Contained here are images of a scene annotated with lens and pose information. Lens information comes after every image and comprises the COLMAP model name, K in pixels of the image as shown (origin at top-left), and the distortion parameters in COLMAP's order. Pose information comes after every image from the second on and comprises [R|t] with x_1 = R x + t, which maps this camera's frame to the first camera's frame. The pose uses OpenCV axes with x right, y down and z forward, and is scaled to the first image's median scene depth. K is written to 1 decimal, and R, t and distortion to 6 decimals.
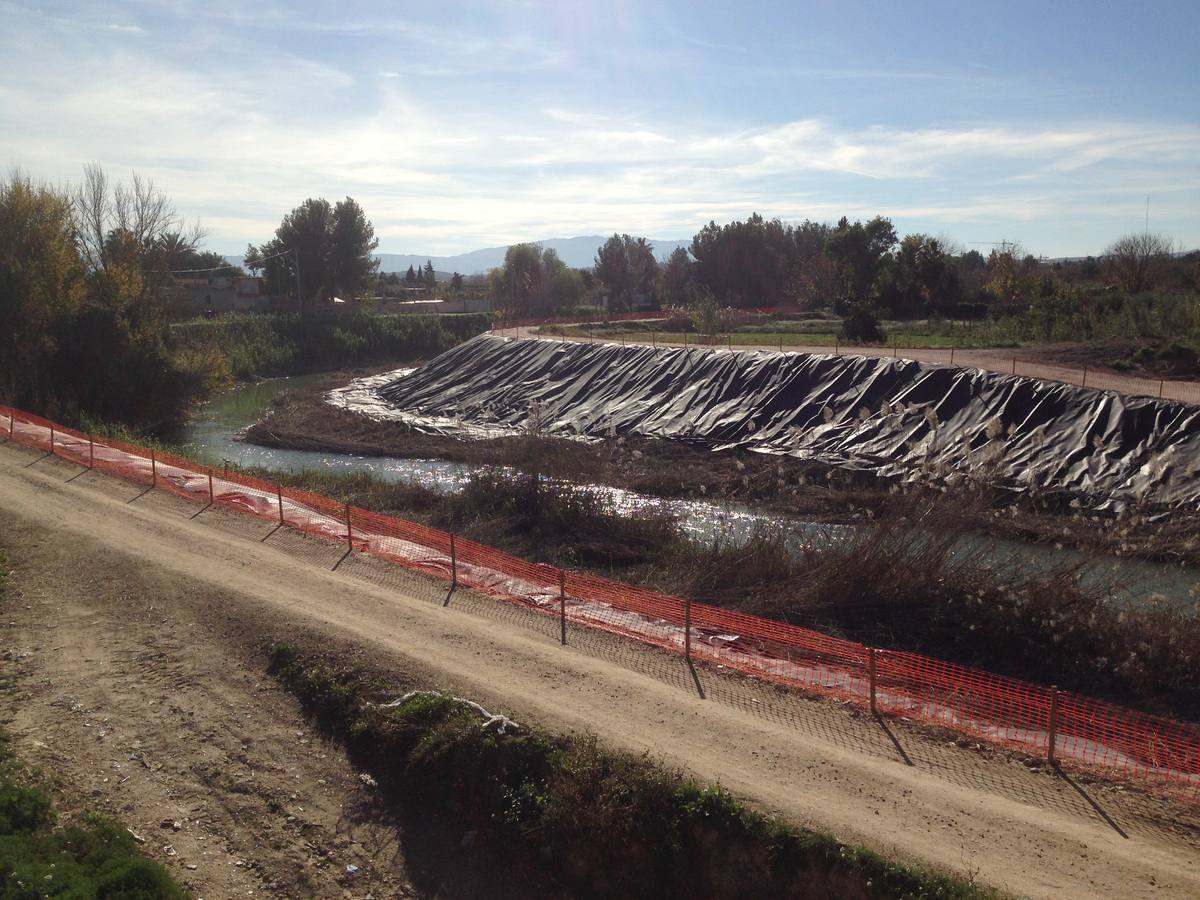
lens RADIAL K [[1125.7, 0, 599.1], [0, 1125.7, 477.7], [0, 0, 1]] dist [0.067055, 0.000000]
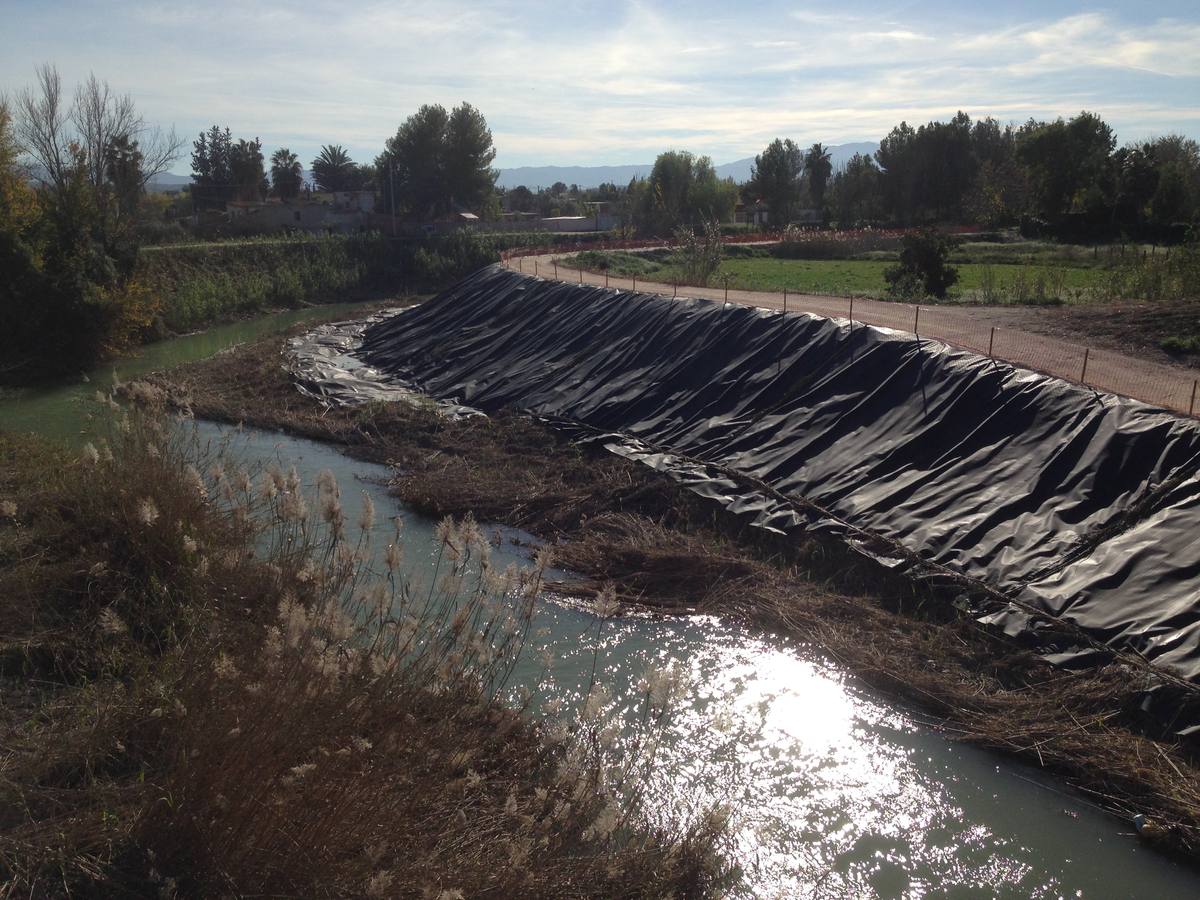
lens RADIAL K [[1125.7, 0, 599.8], [0, 1125.7, 462.5], [0, 0, 1]] dist [0.067055, 0.000000]
pose [[0.974984, 0.052801, -0.215914, 0.186774], [-0.039305, 0.997023, 0.066331, -0.041380], [0.218773, -0.056185, 0.974157, 0.208582]]
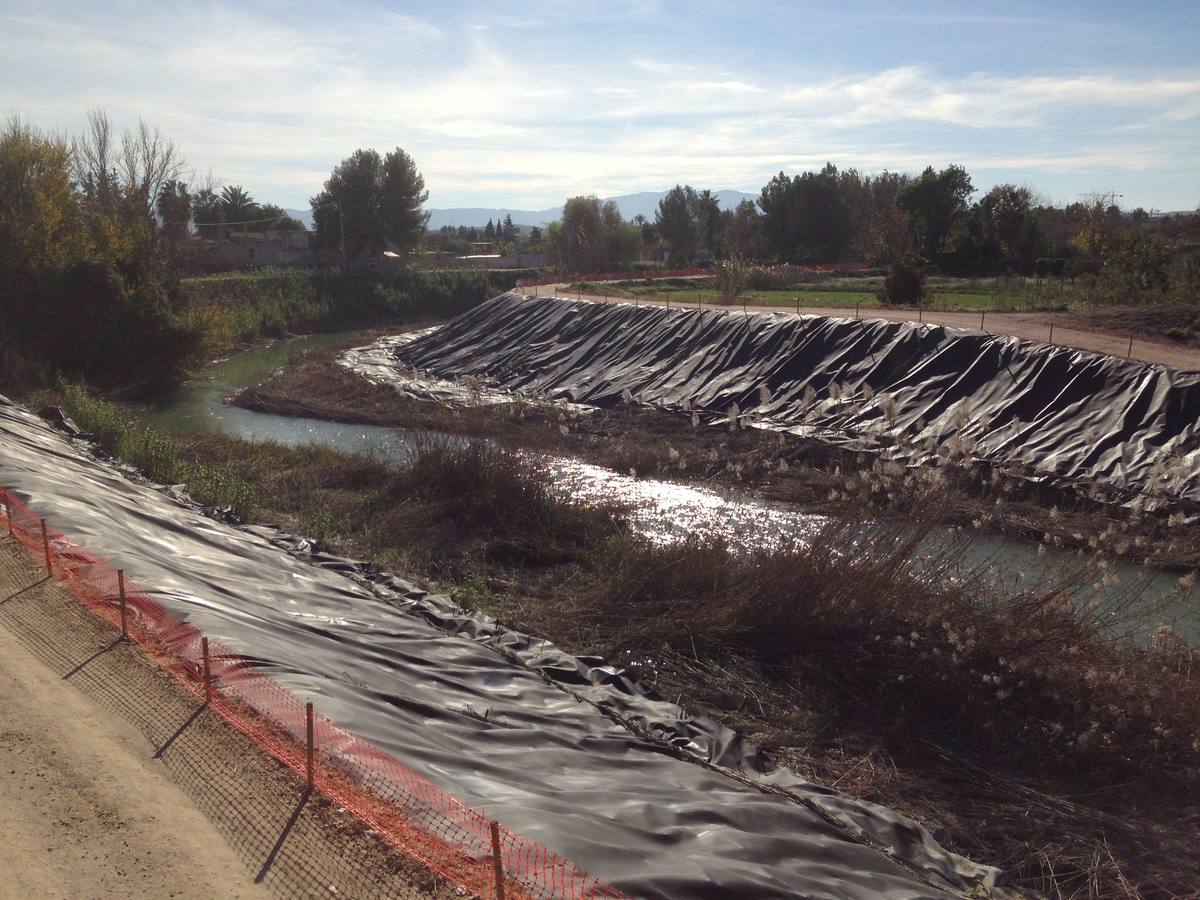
lens RADIAL K [[1125.7, 0, 597.5], [0, 1125.7, 467.1], [0, 0, 1]] dist [0.067055, 0.000000]
pose [[0.996876, 0.018204, -0.076852, 0.055790], [-0.015914, 0.999414, 0.030310, -0.010796], [0.077359, -0.028993, 0.996582, 0.062444]]
